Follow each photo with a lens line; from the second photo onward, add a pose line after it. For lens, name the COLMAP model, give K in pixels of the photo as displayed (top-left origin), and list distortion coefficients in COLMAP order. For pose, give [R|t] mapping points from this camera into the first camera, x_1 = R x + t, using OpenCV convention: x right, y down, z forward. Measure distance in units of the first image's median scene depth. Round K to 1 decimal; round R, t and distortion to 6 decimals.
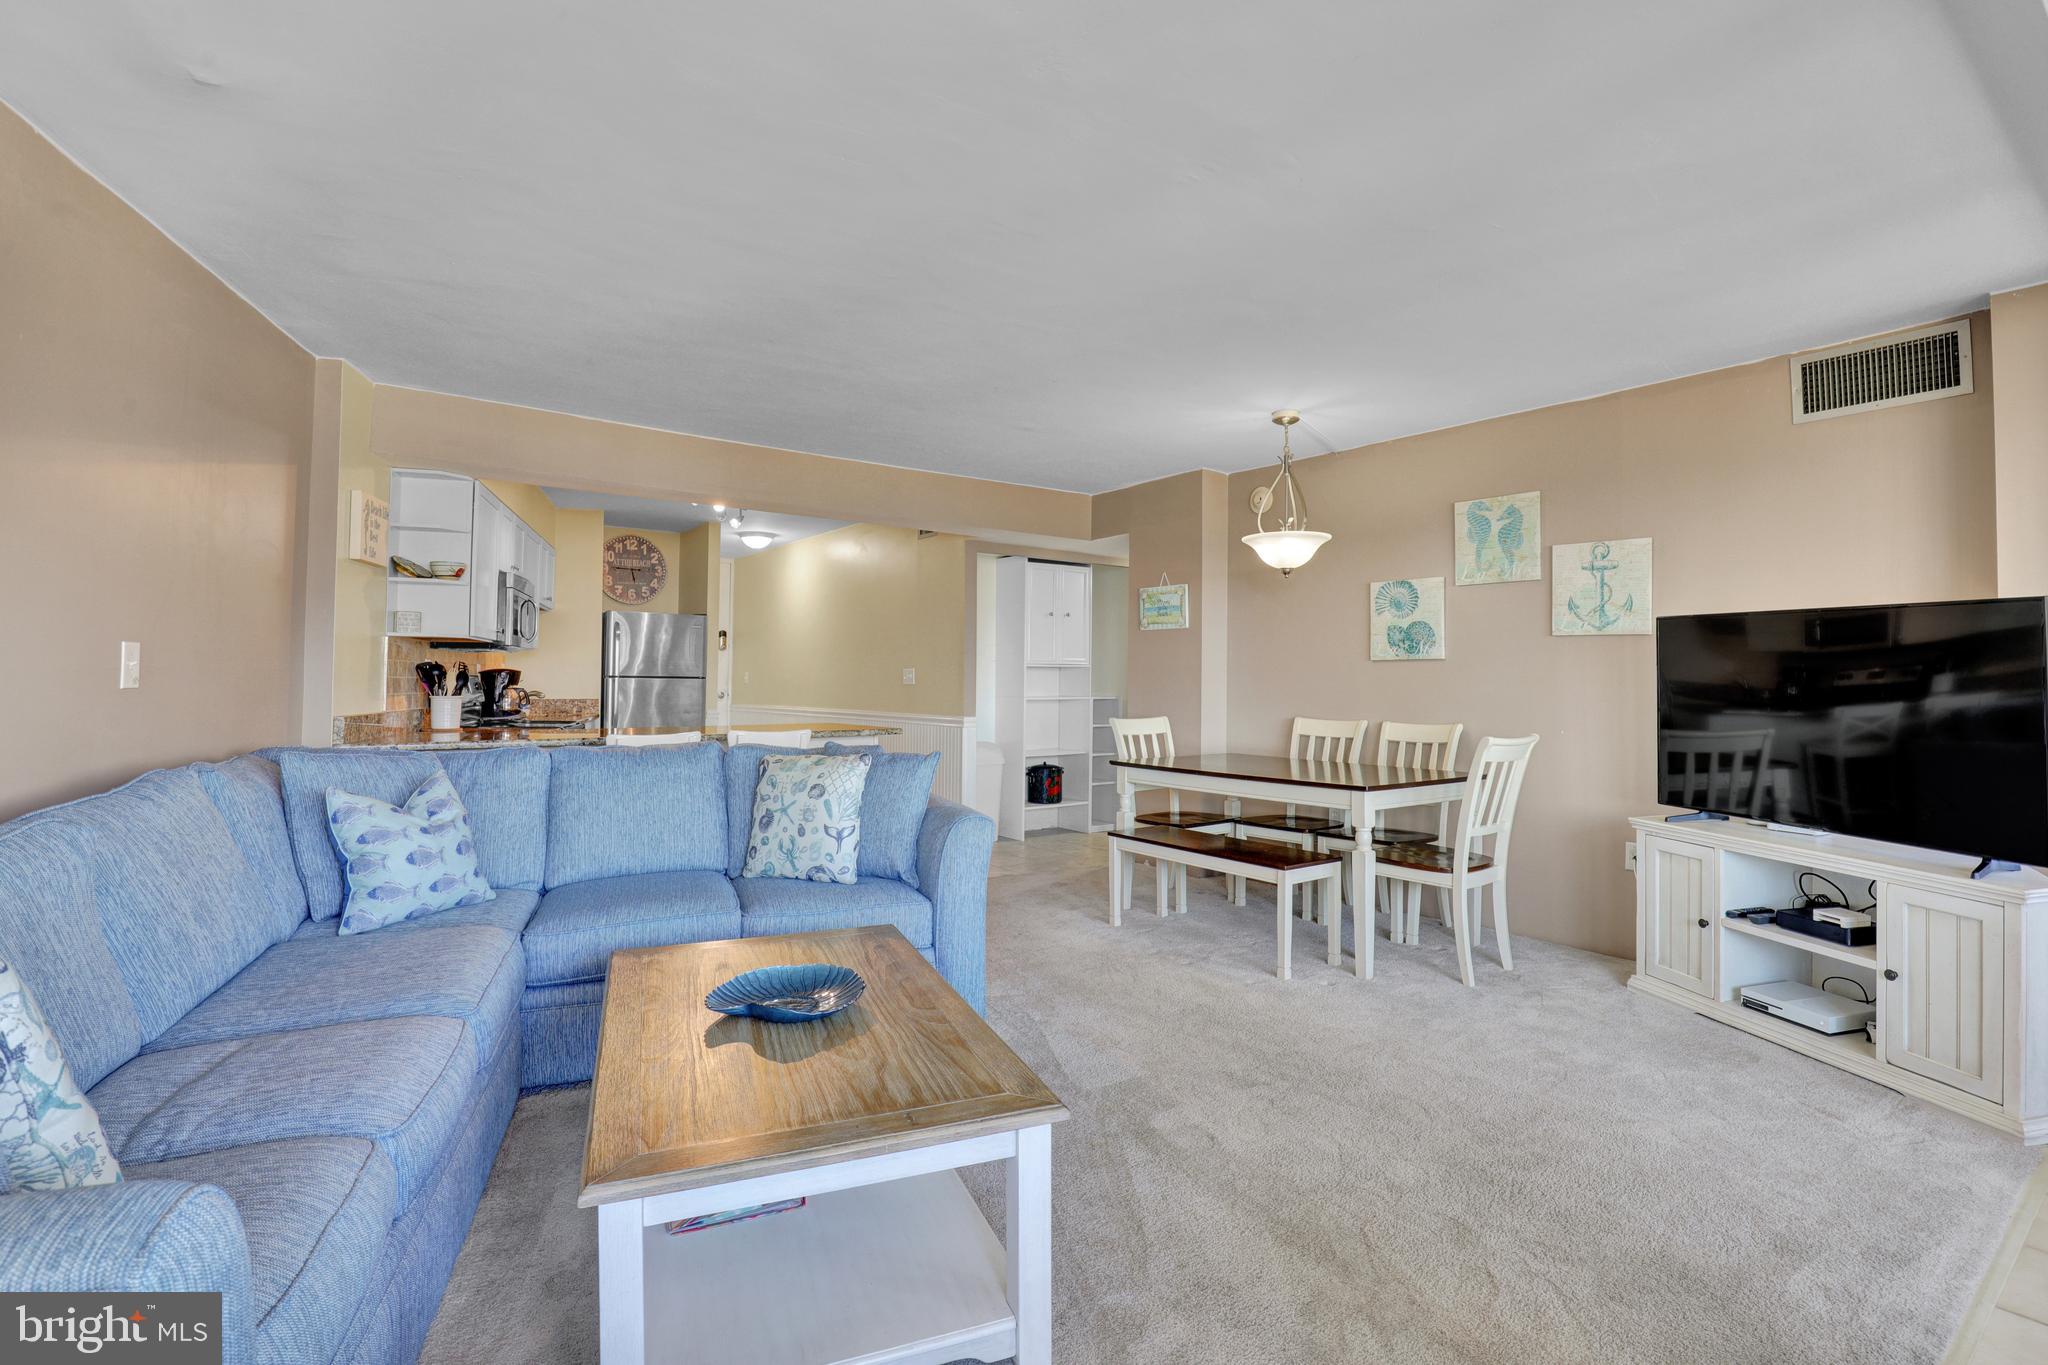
lens RADIAL K [[962.4, 0, 1012.4], [0, 962.4, 663.8], [0, 0, 1]] dist [-0.035248, 0.007066]
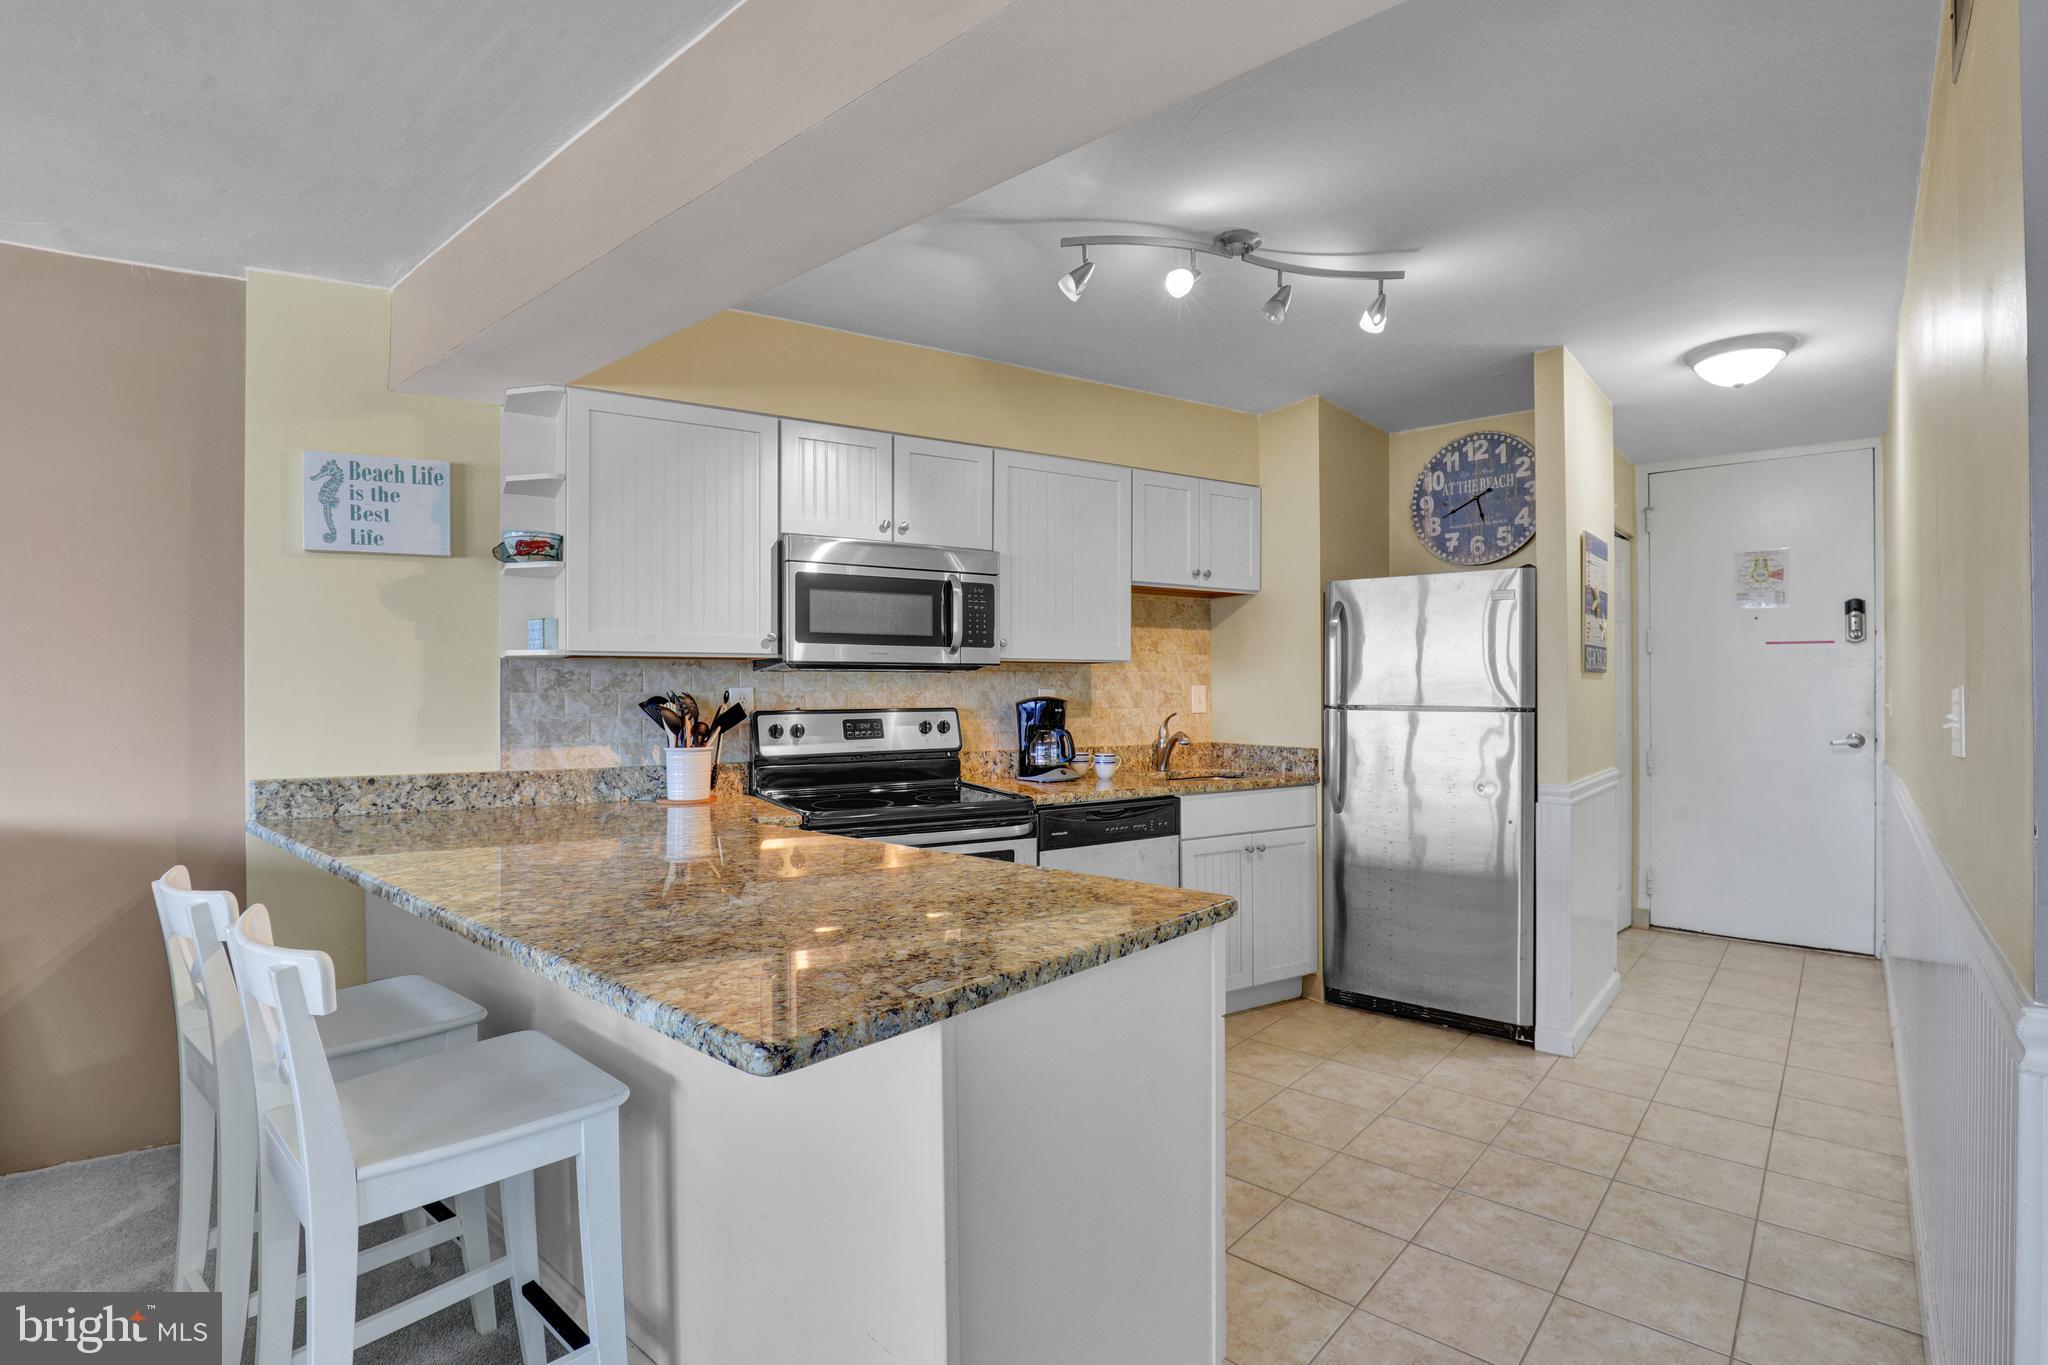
lens RADIAL K [[962.4, 0, 1040.6], [0, 962.4, 689.5], [0, 0, 1]] dist [-0.035248, 0.007066]
pose [[0.227644, -0.007314, -0.973717, 0.086122], [0.020264, 0.999791, -0.002772, 0.002695], [0.973534, -0.019101, 0.227744, 1.101425]]
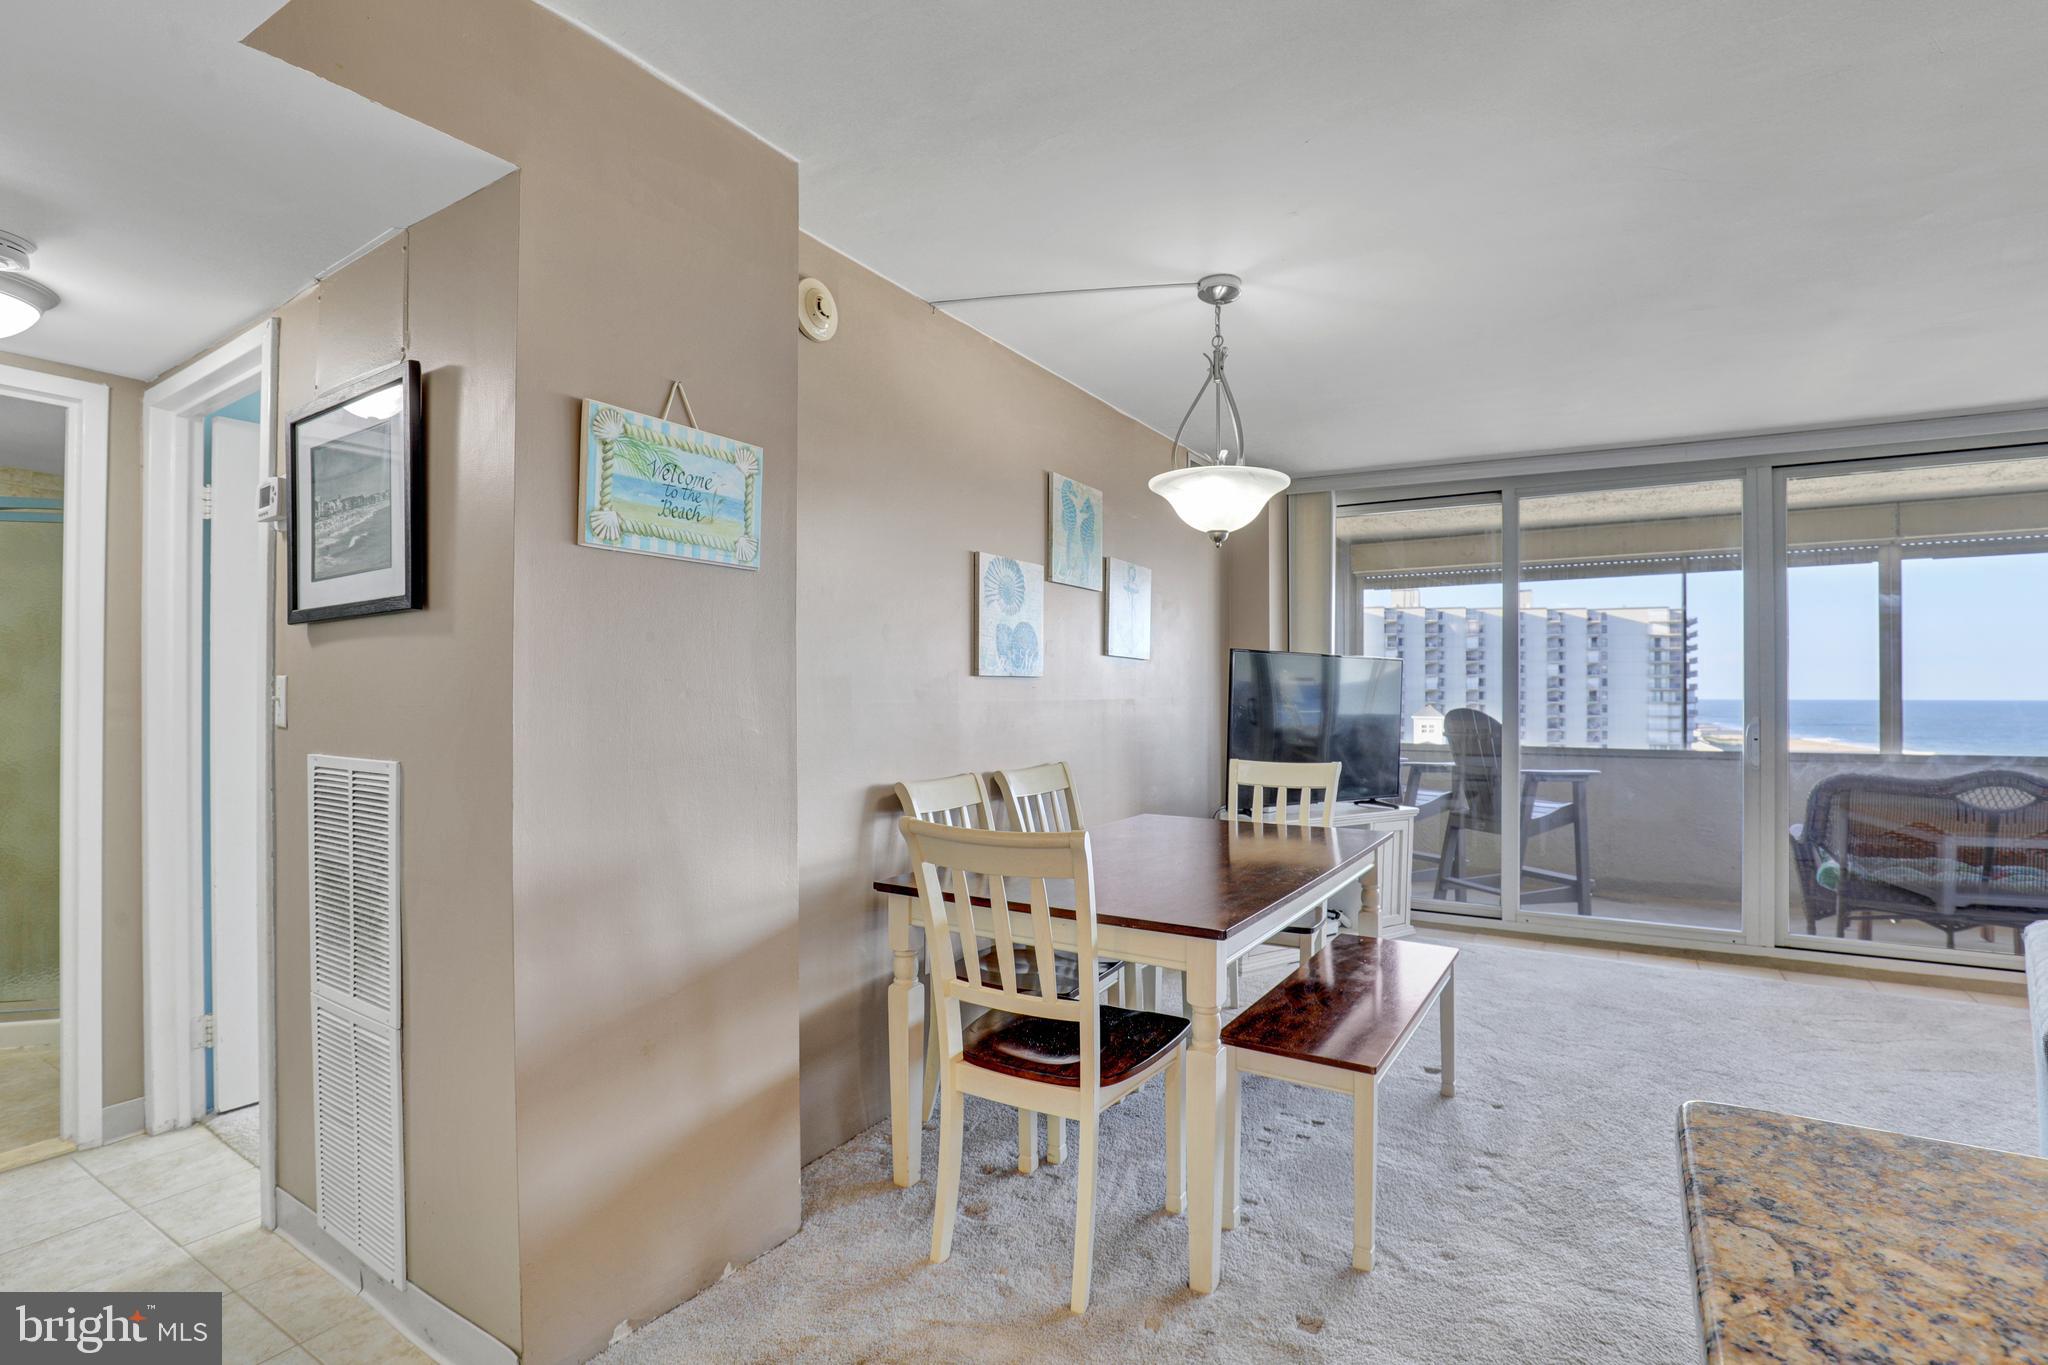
lens RADIAL K [[962.4, 0, 1043.0], [0, 962.4, 690.2], [0, 0, 1]] dist [-0.035248, 0.007066]
pose [[-0.391466, -0.004553, 0.920181, -0.228258], [-0.018686, 0.999821, -0.003003, 0.007346], [-0.920003, -0.018370, -0.391481, 1.257932]]
